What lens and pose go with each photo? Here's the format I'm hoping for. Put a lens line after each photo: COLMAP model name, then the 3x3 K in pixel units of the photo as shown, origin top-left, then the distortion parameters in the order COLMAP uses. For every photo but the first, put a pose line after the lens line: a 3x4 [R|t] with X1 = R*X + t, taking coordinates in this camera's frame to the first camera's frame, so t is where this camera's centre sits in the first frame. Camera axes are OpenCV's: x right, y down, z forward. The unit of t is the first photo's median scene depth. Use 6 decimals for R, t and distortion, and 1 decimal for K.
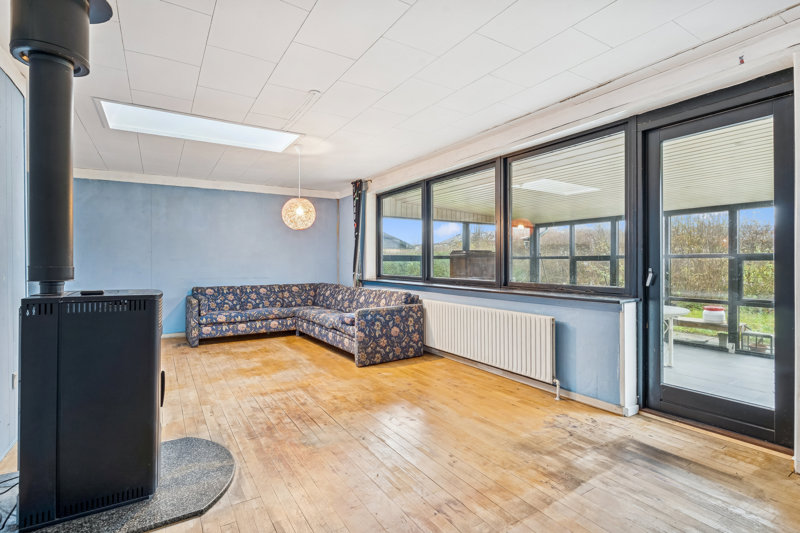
lens RADIAL K [[376.6, 0, 406.4], [0, 376.6, 261.5], [0, 0, 1]] dist [0.000257, 0.000994]
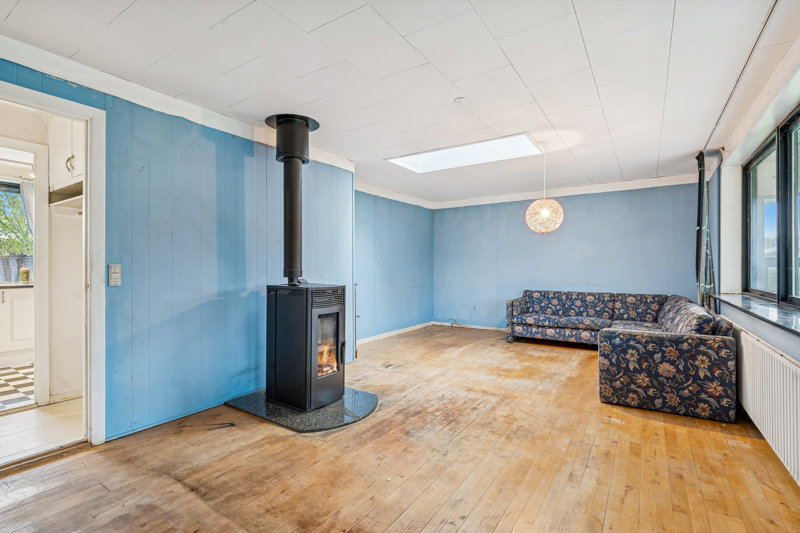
lens RADIAL K [[376.6, 0, 407.7], [0, 376.6, 264.8], [0, 0, 1]] dist [0.000257, 0.000994]
pose [[0.422662, -0.003488, -0.906281, 0.404808], [-0.000819, 0.999991, -0.004231, -0.001914], [0.906287, 0.002531, 0.422655, 0.293254]]
